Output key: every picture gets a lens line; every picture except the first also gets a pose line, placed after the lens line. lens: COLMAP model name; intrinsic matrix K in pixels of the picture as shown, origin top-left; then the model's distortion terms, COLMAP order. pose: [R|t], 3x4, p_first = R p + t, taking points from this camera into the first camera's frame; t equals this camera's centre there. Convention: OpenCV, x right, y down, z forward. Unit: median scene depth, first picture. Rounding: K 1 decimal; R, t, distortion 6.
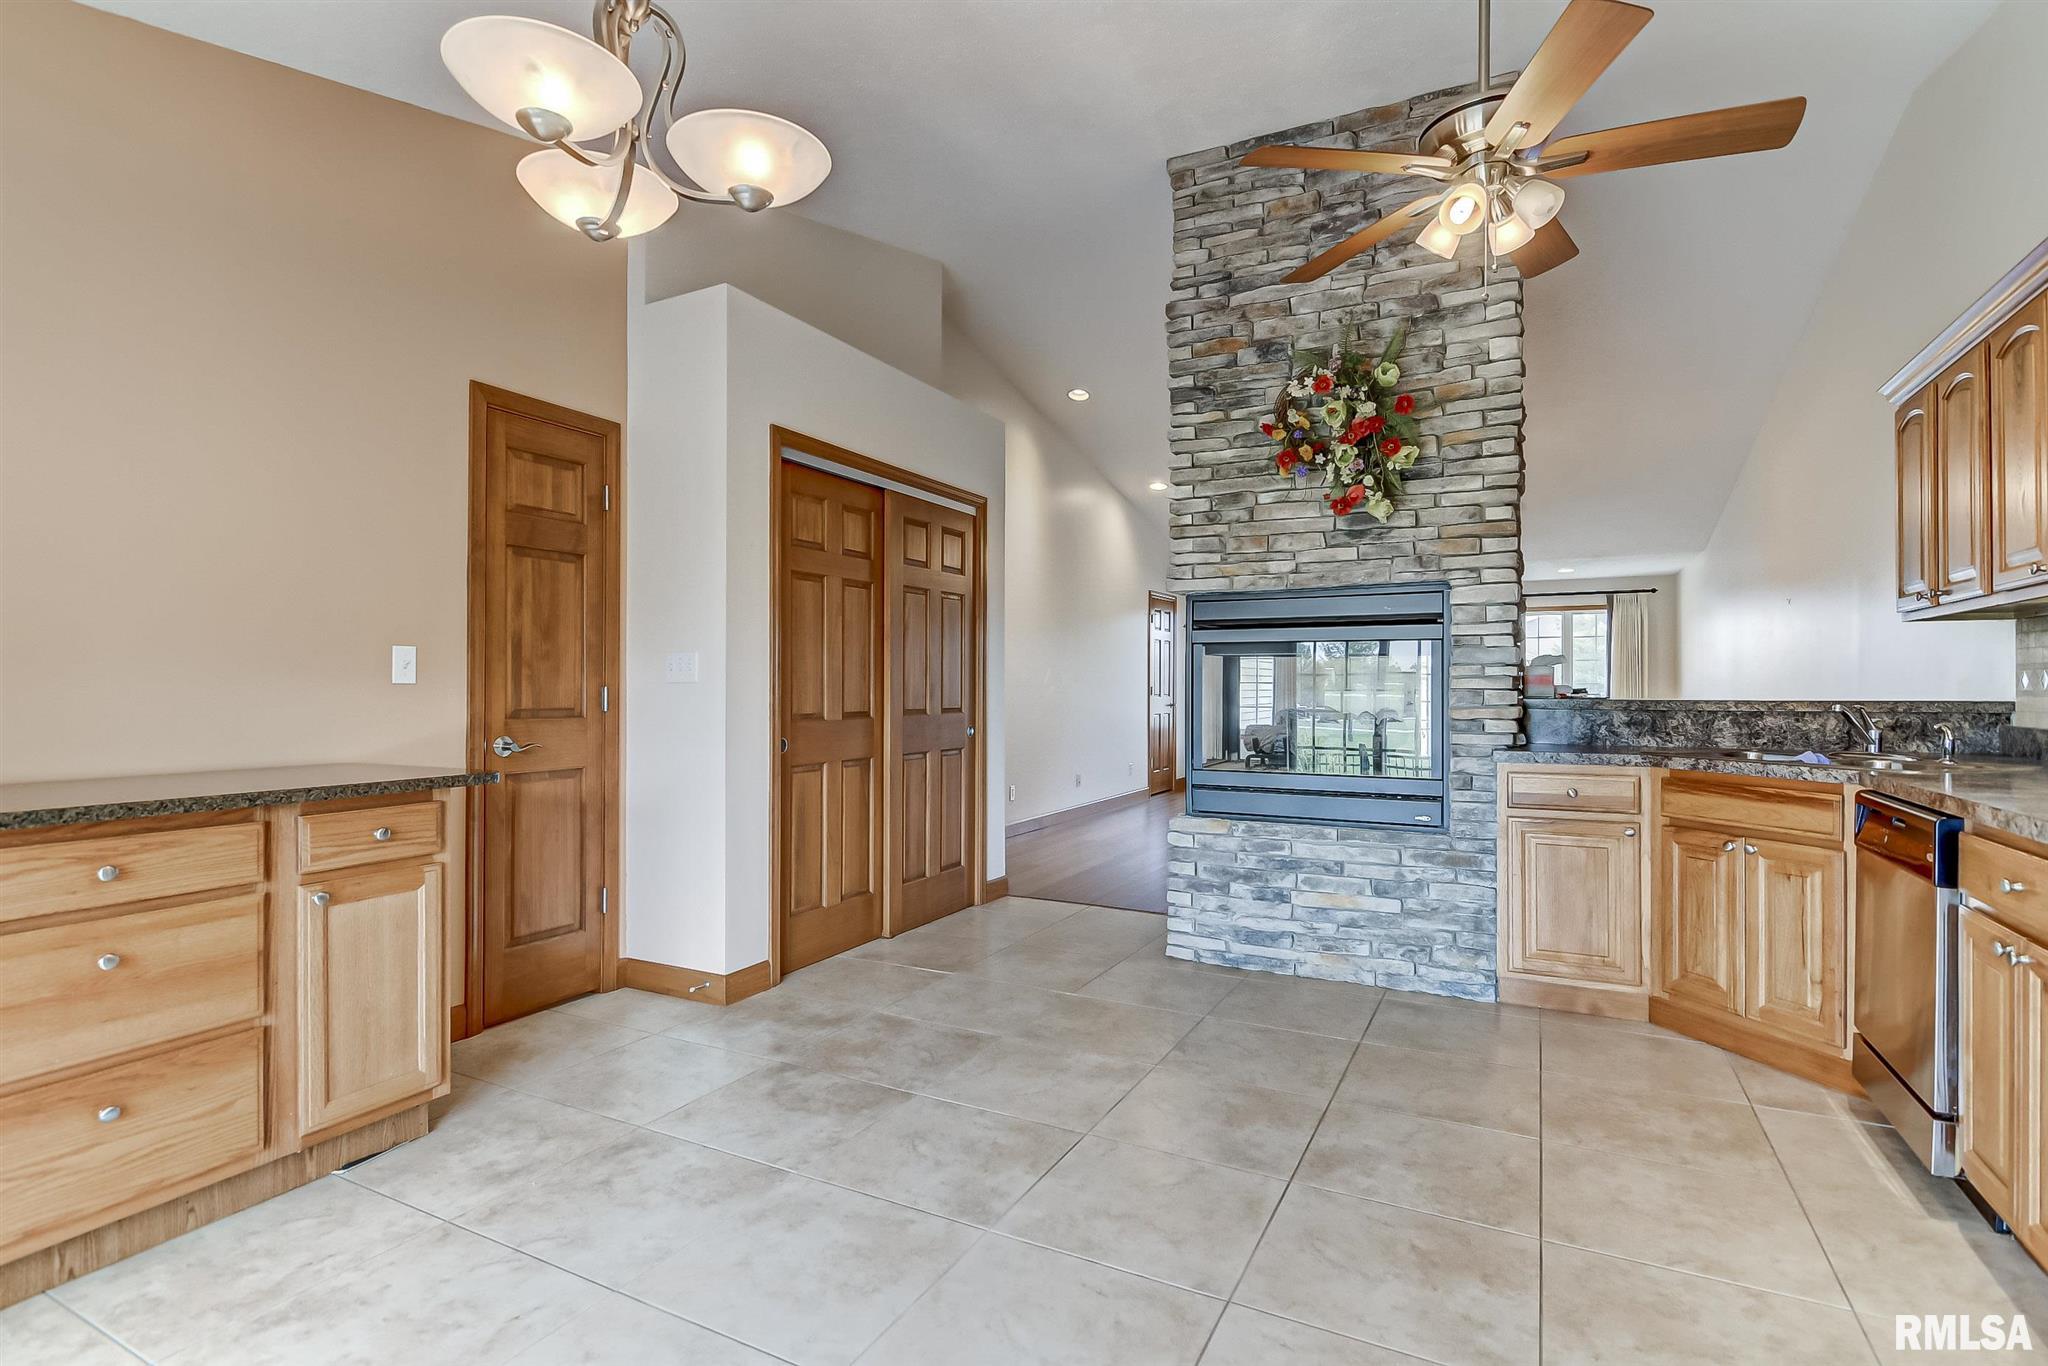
lens RADIAL K [[977.9, 0, 947.6], [0, 977.9, 685.0], [0, 0, 1]] dist [0.015940, -0.013878]
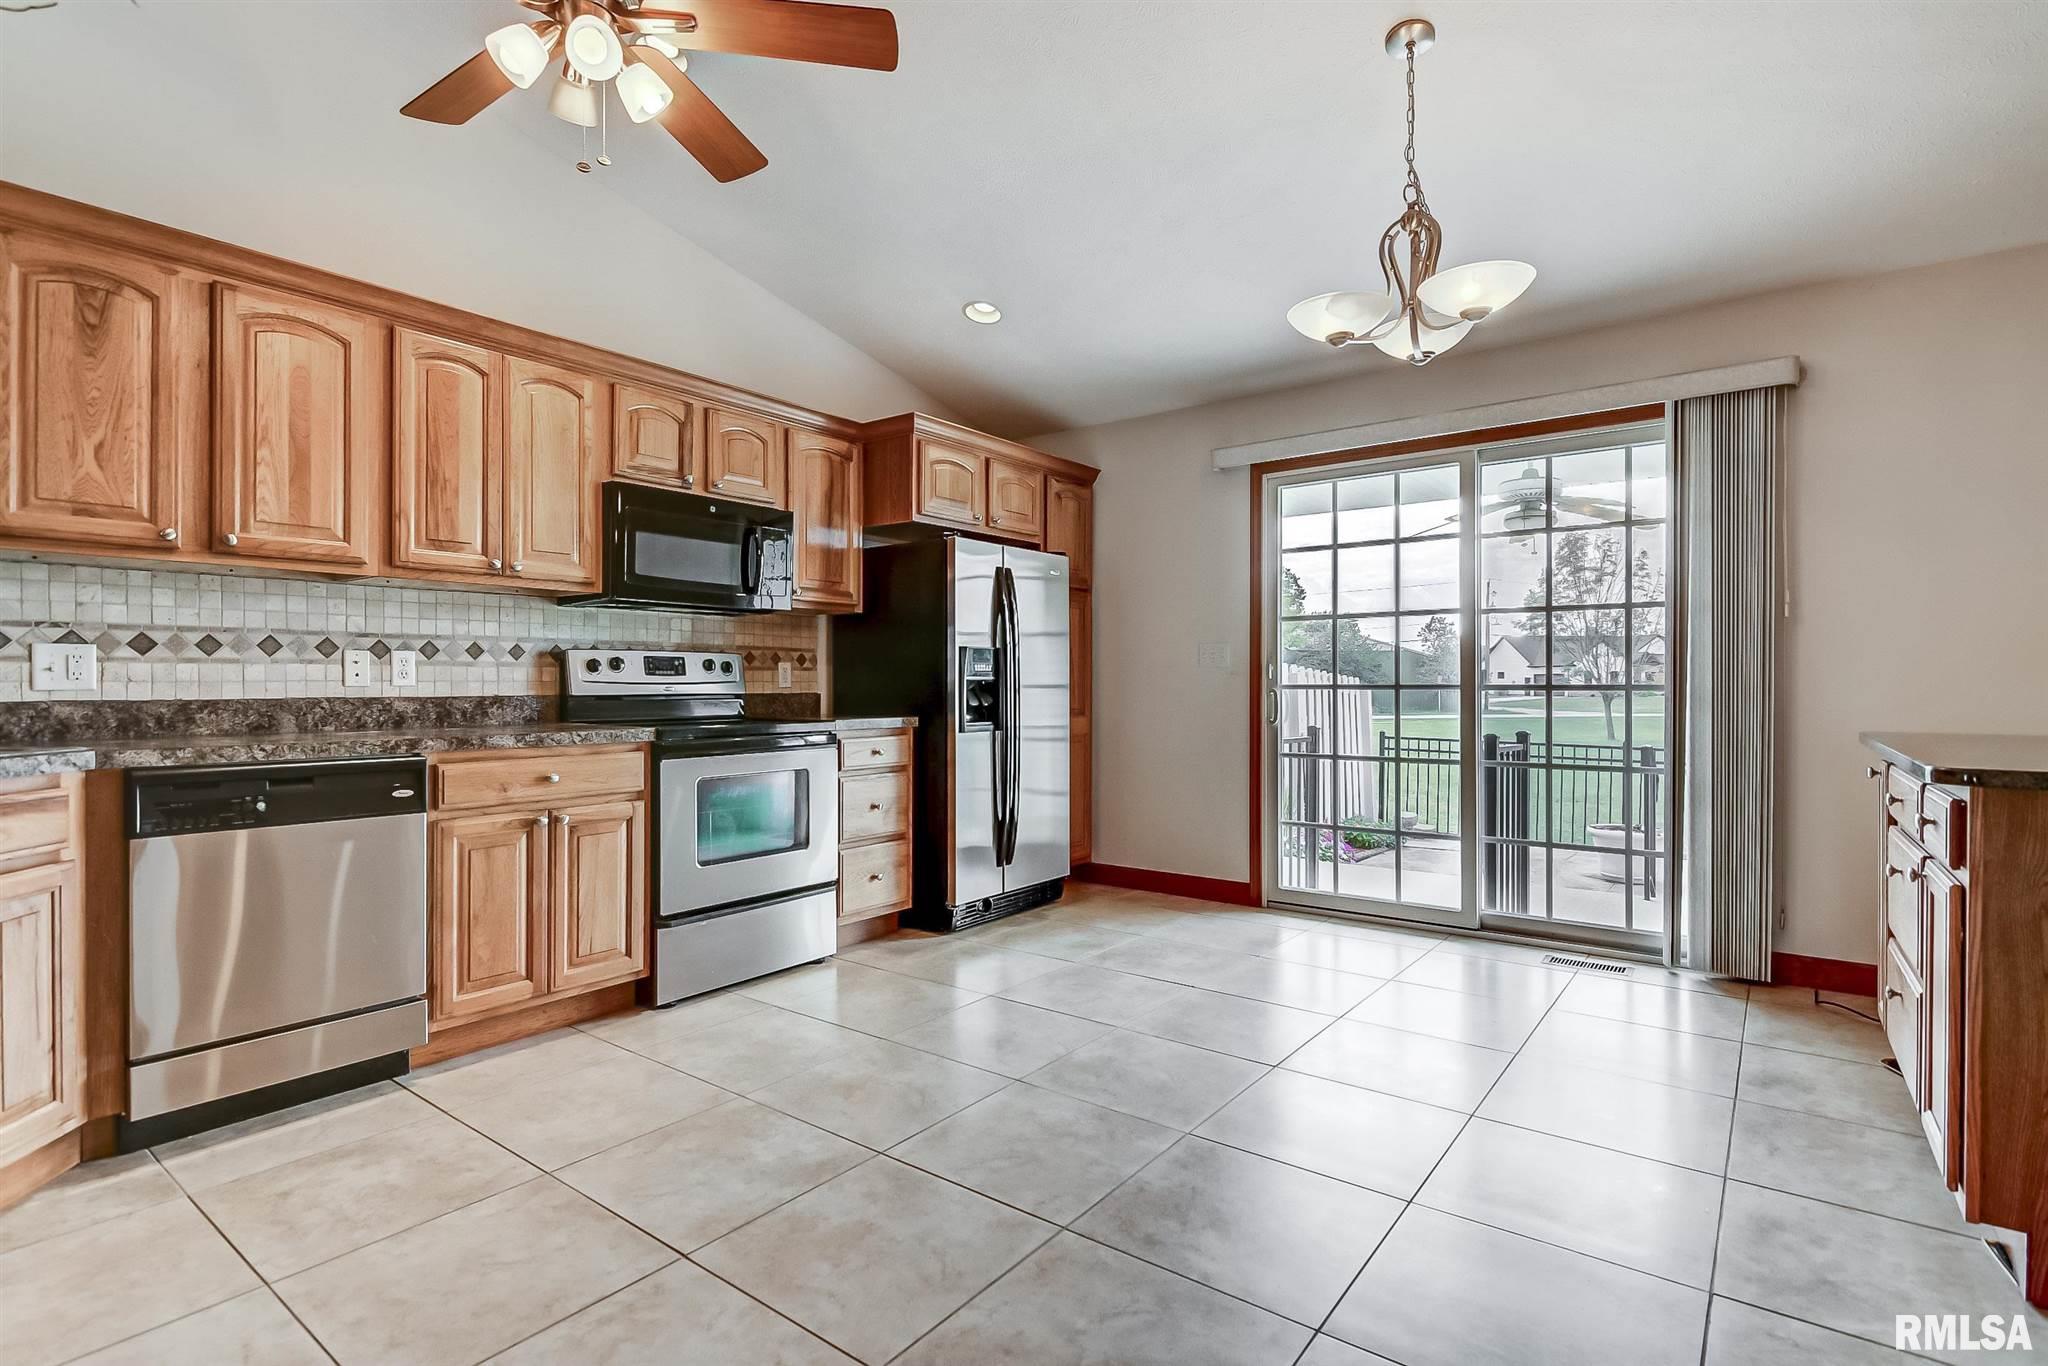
lens RADIAL K [[1032.4, 0, 1038.5], [0, 1032.4, 683.5], [0, 0, 1]] dist [-0.001995, -0.001460]
pose [[-0.997341, -0.001039, 0.072865, 0.074369], [-0.001051, 0.999999, -0.000127, 0.023167], [-0.072865, -0.000203, -0.997342, 1.274006]]
